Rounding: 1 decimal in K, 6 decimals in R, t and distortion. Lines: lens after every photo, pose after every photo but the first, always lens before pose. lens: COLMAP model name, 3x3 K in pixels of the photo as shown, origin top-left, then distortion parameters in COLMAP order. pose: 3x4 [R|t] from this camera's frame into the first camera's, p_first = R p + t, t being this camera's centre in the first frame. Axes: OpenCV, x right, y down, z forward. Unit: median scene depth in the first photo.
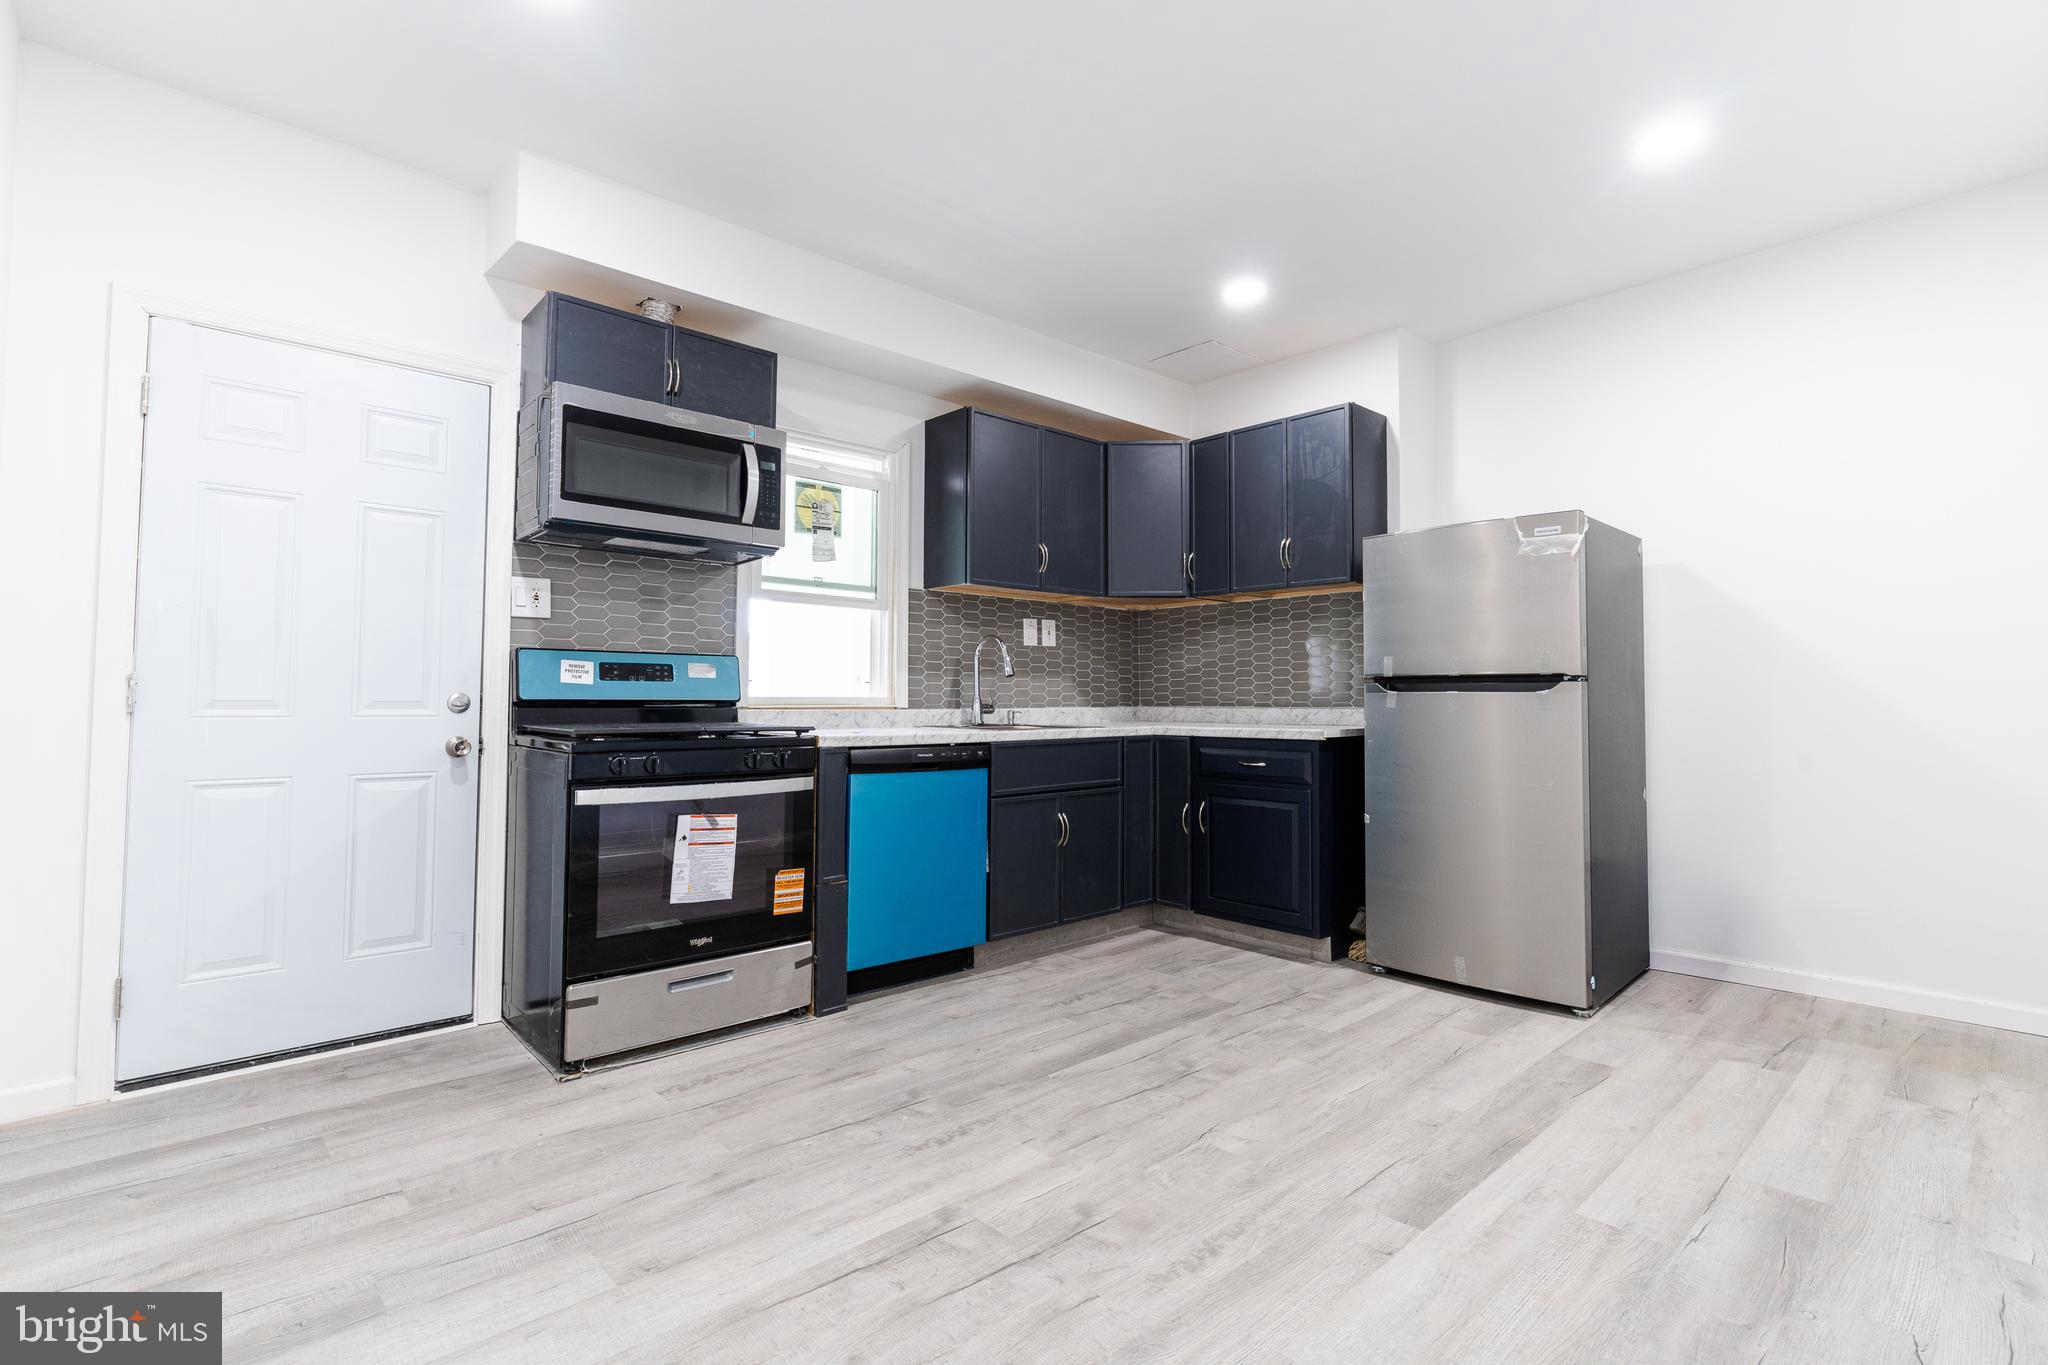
lens RADIAL K [[950.2, 0, 1037.5], [0, 950.2, 670.8], [0, 0, 1]] dist [-0.006412, 0.002168]
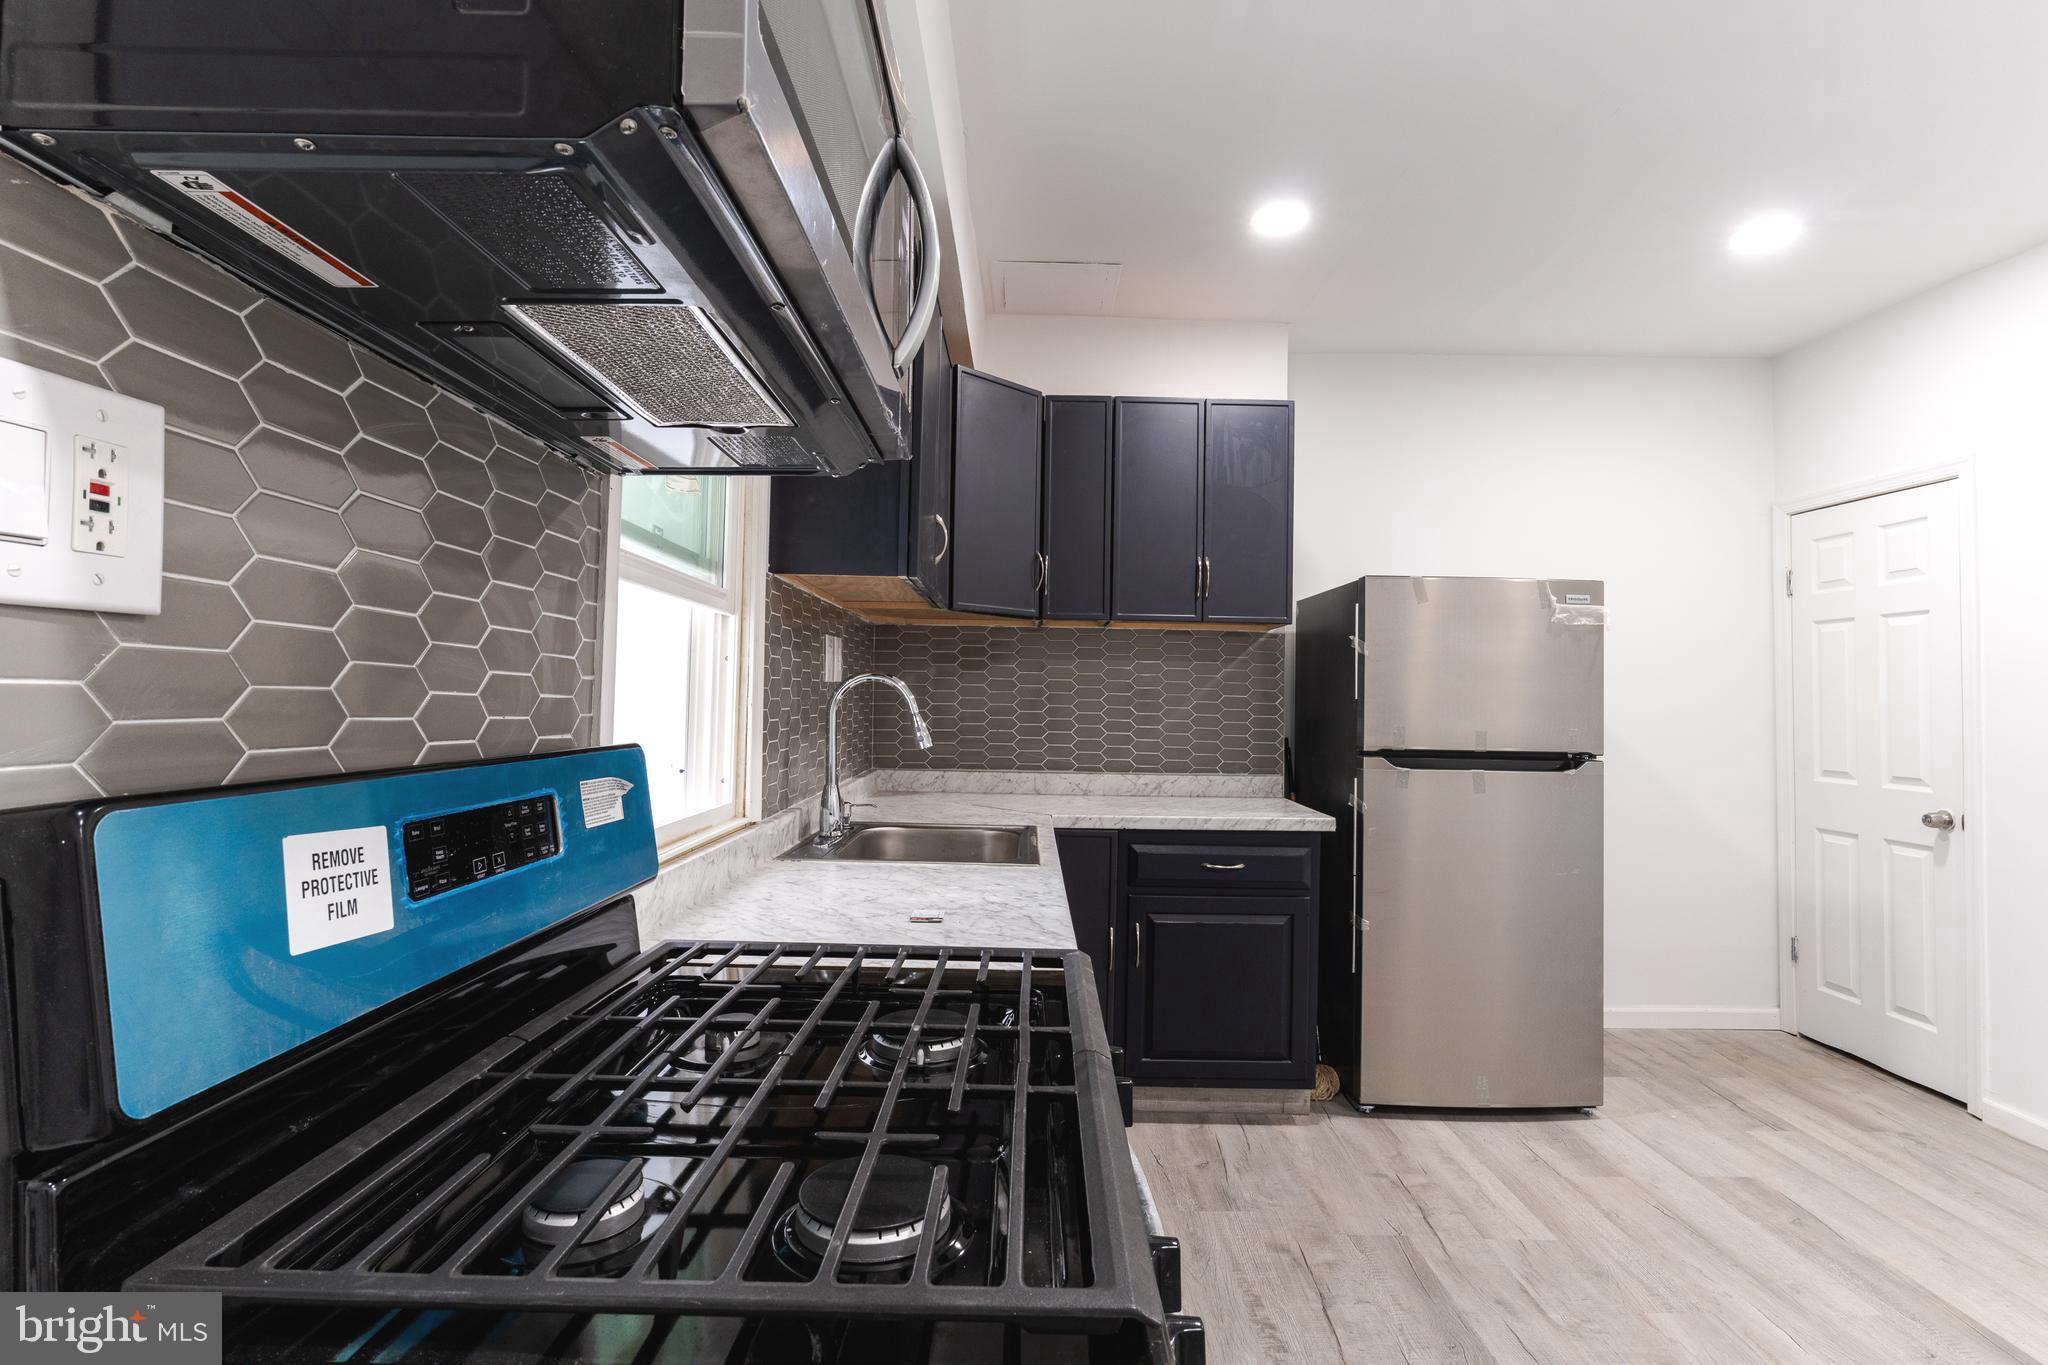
lens RADIAL K [[993.5, 0, 1039.7], [0, 993.5, 667.3], [0, 0, 1]] dist [-0.001197, 0.001153]
pose [[0.671884, 0.033928, 0.739879, -0.533086], [-0.038383, 0.999203, -0.010963, -0.048943], [-0.739661, -0.021033, 0.672651, 0.725694]]
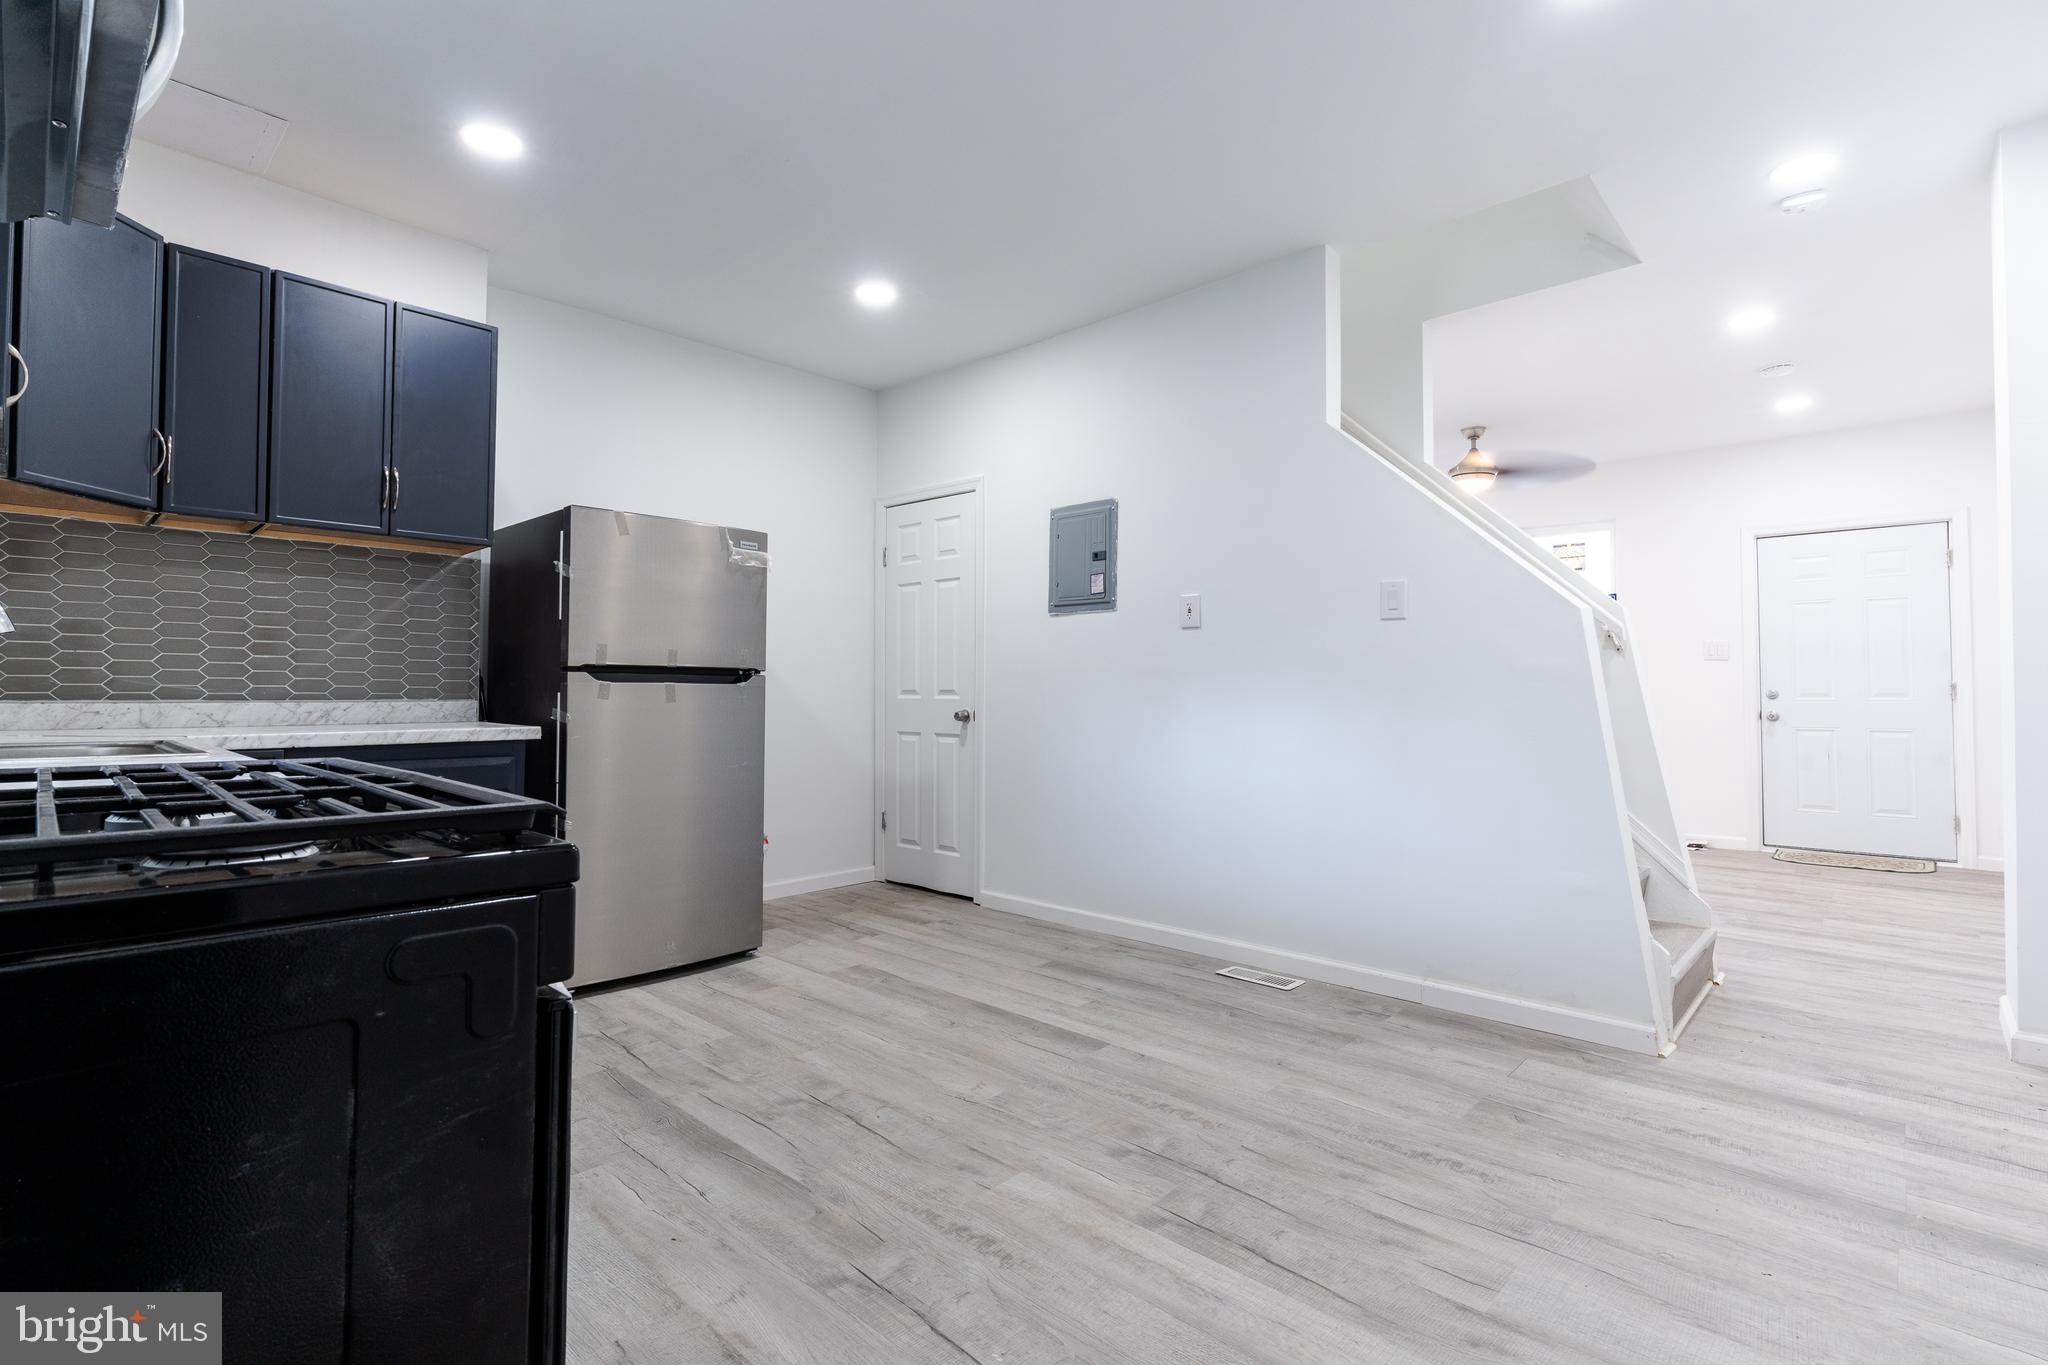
lens RADIAL K [[950.2, 0, 1037.5], [0, 950.2, 670.8], [0, 0, 1]] dist [-0.006412, 0.002168]
pose [[-0.074340, 0.021694, 0.996997, -0.637836], [-0.033911, 0.999130, -0.024269, 0.021551], [-0.996656, -0.035613, -0.073540, 0.720341]]
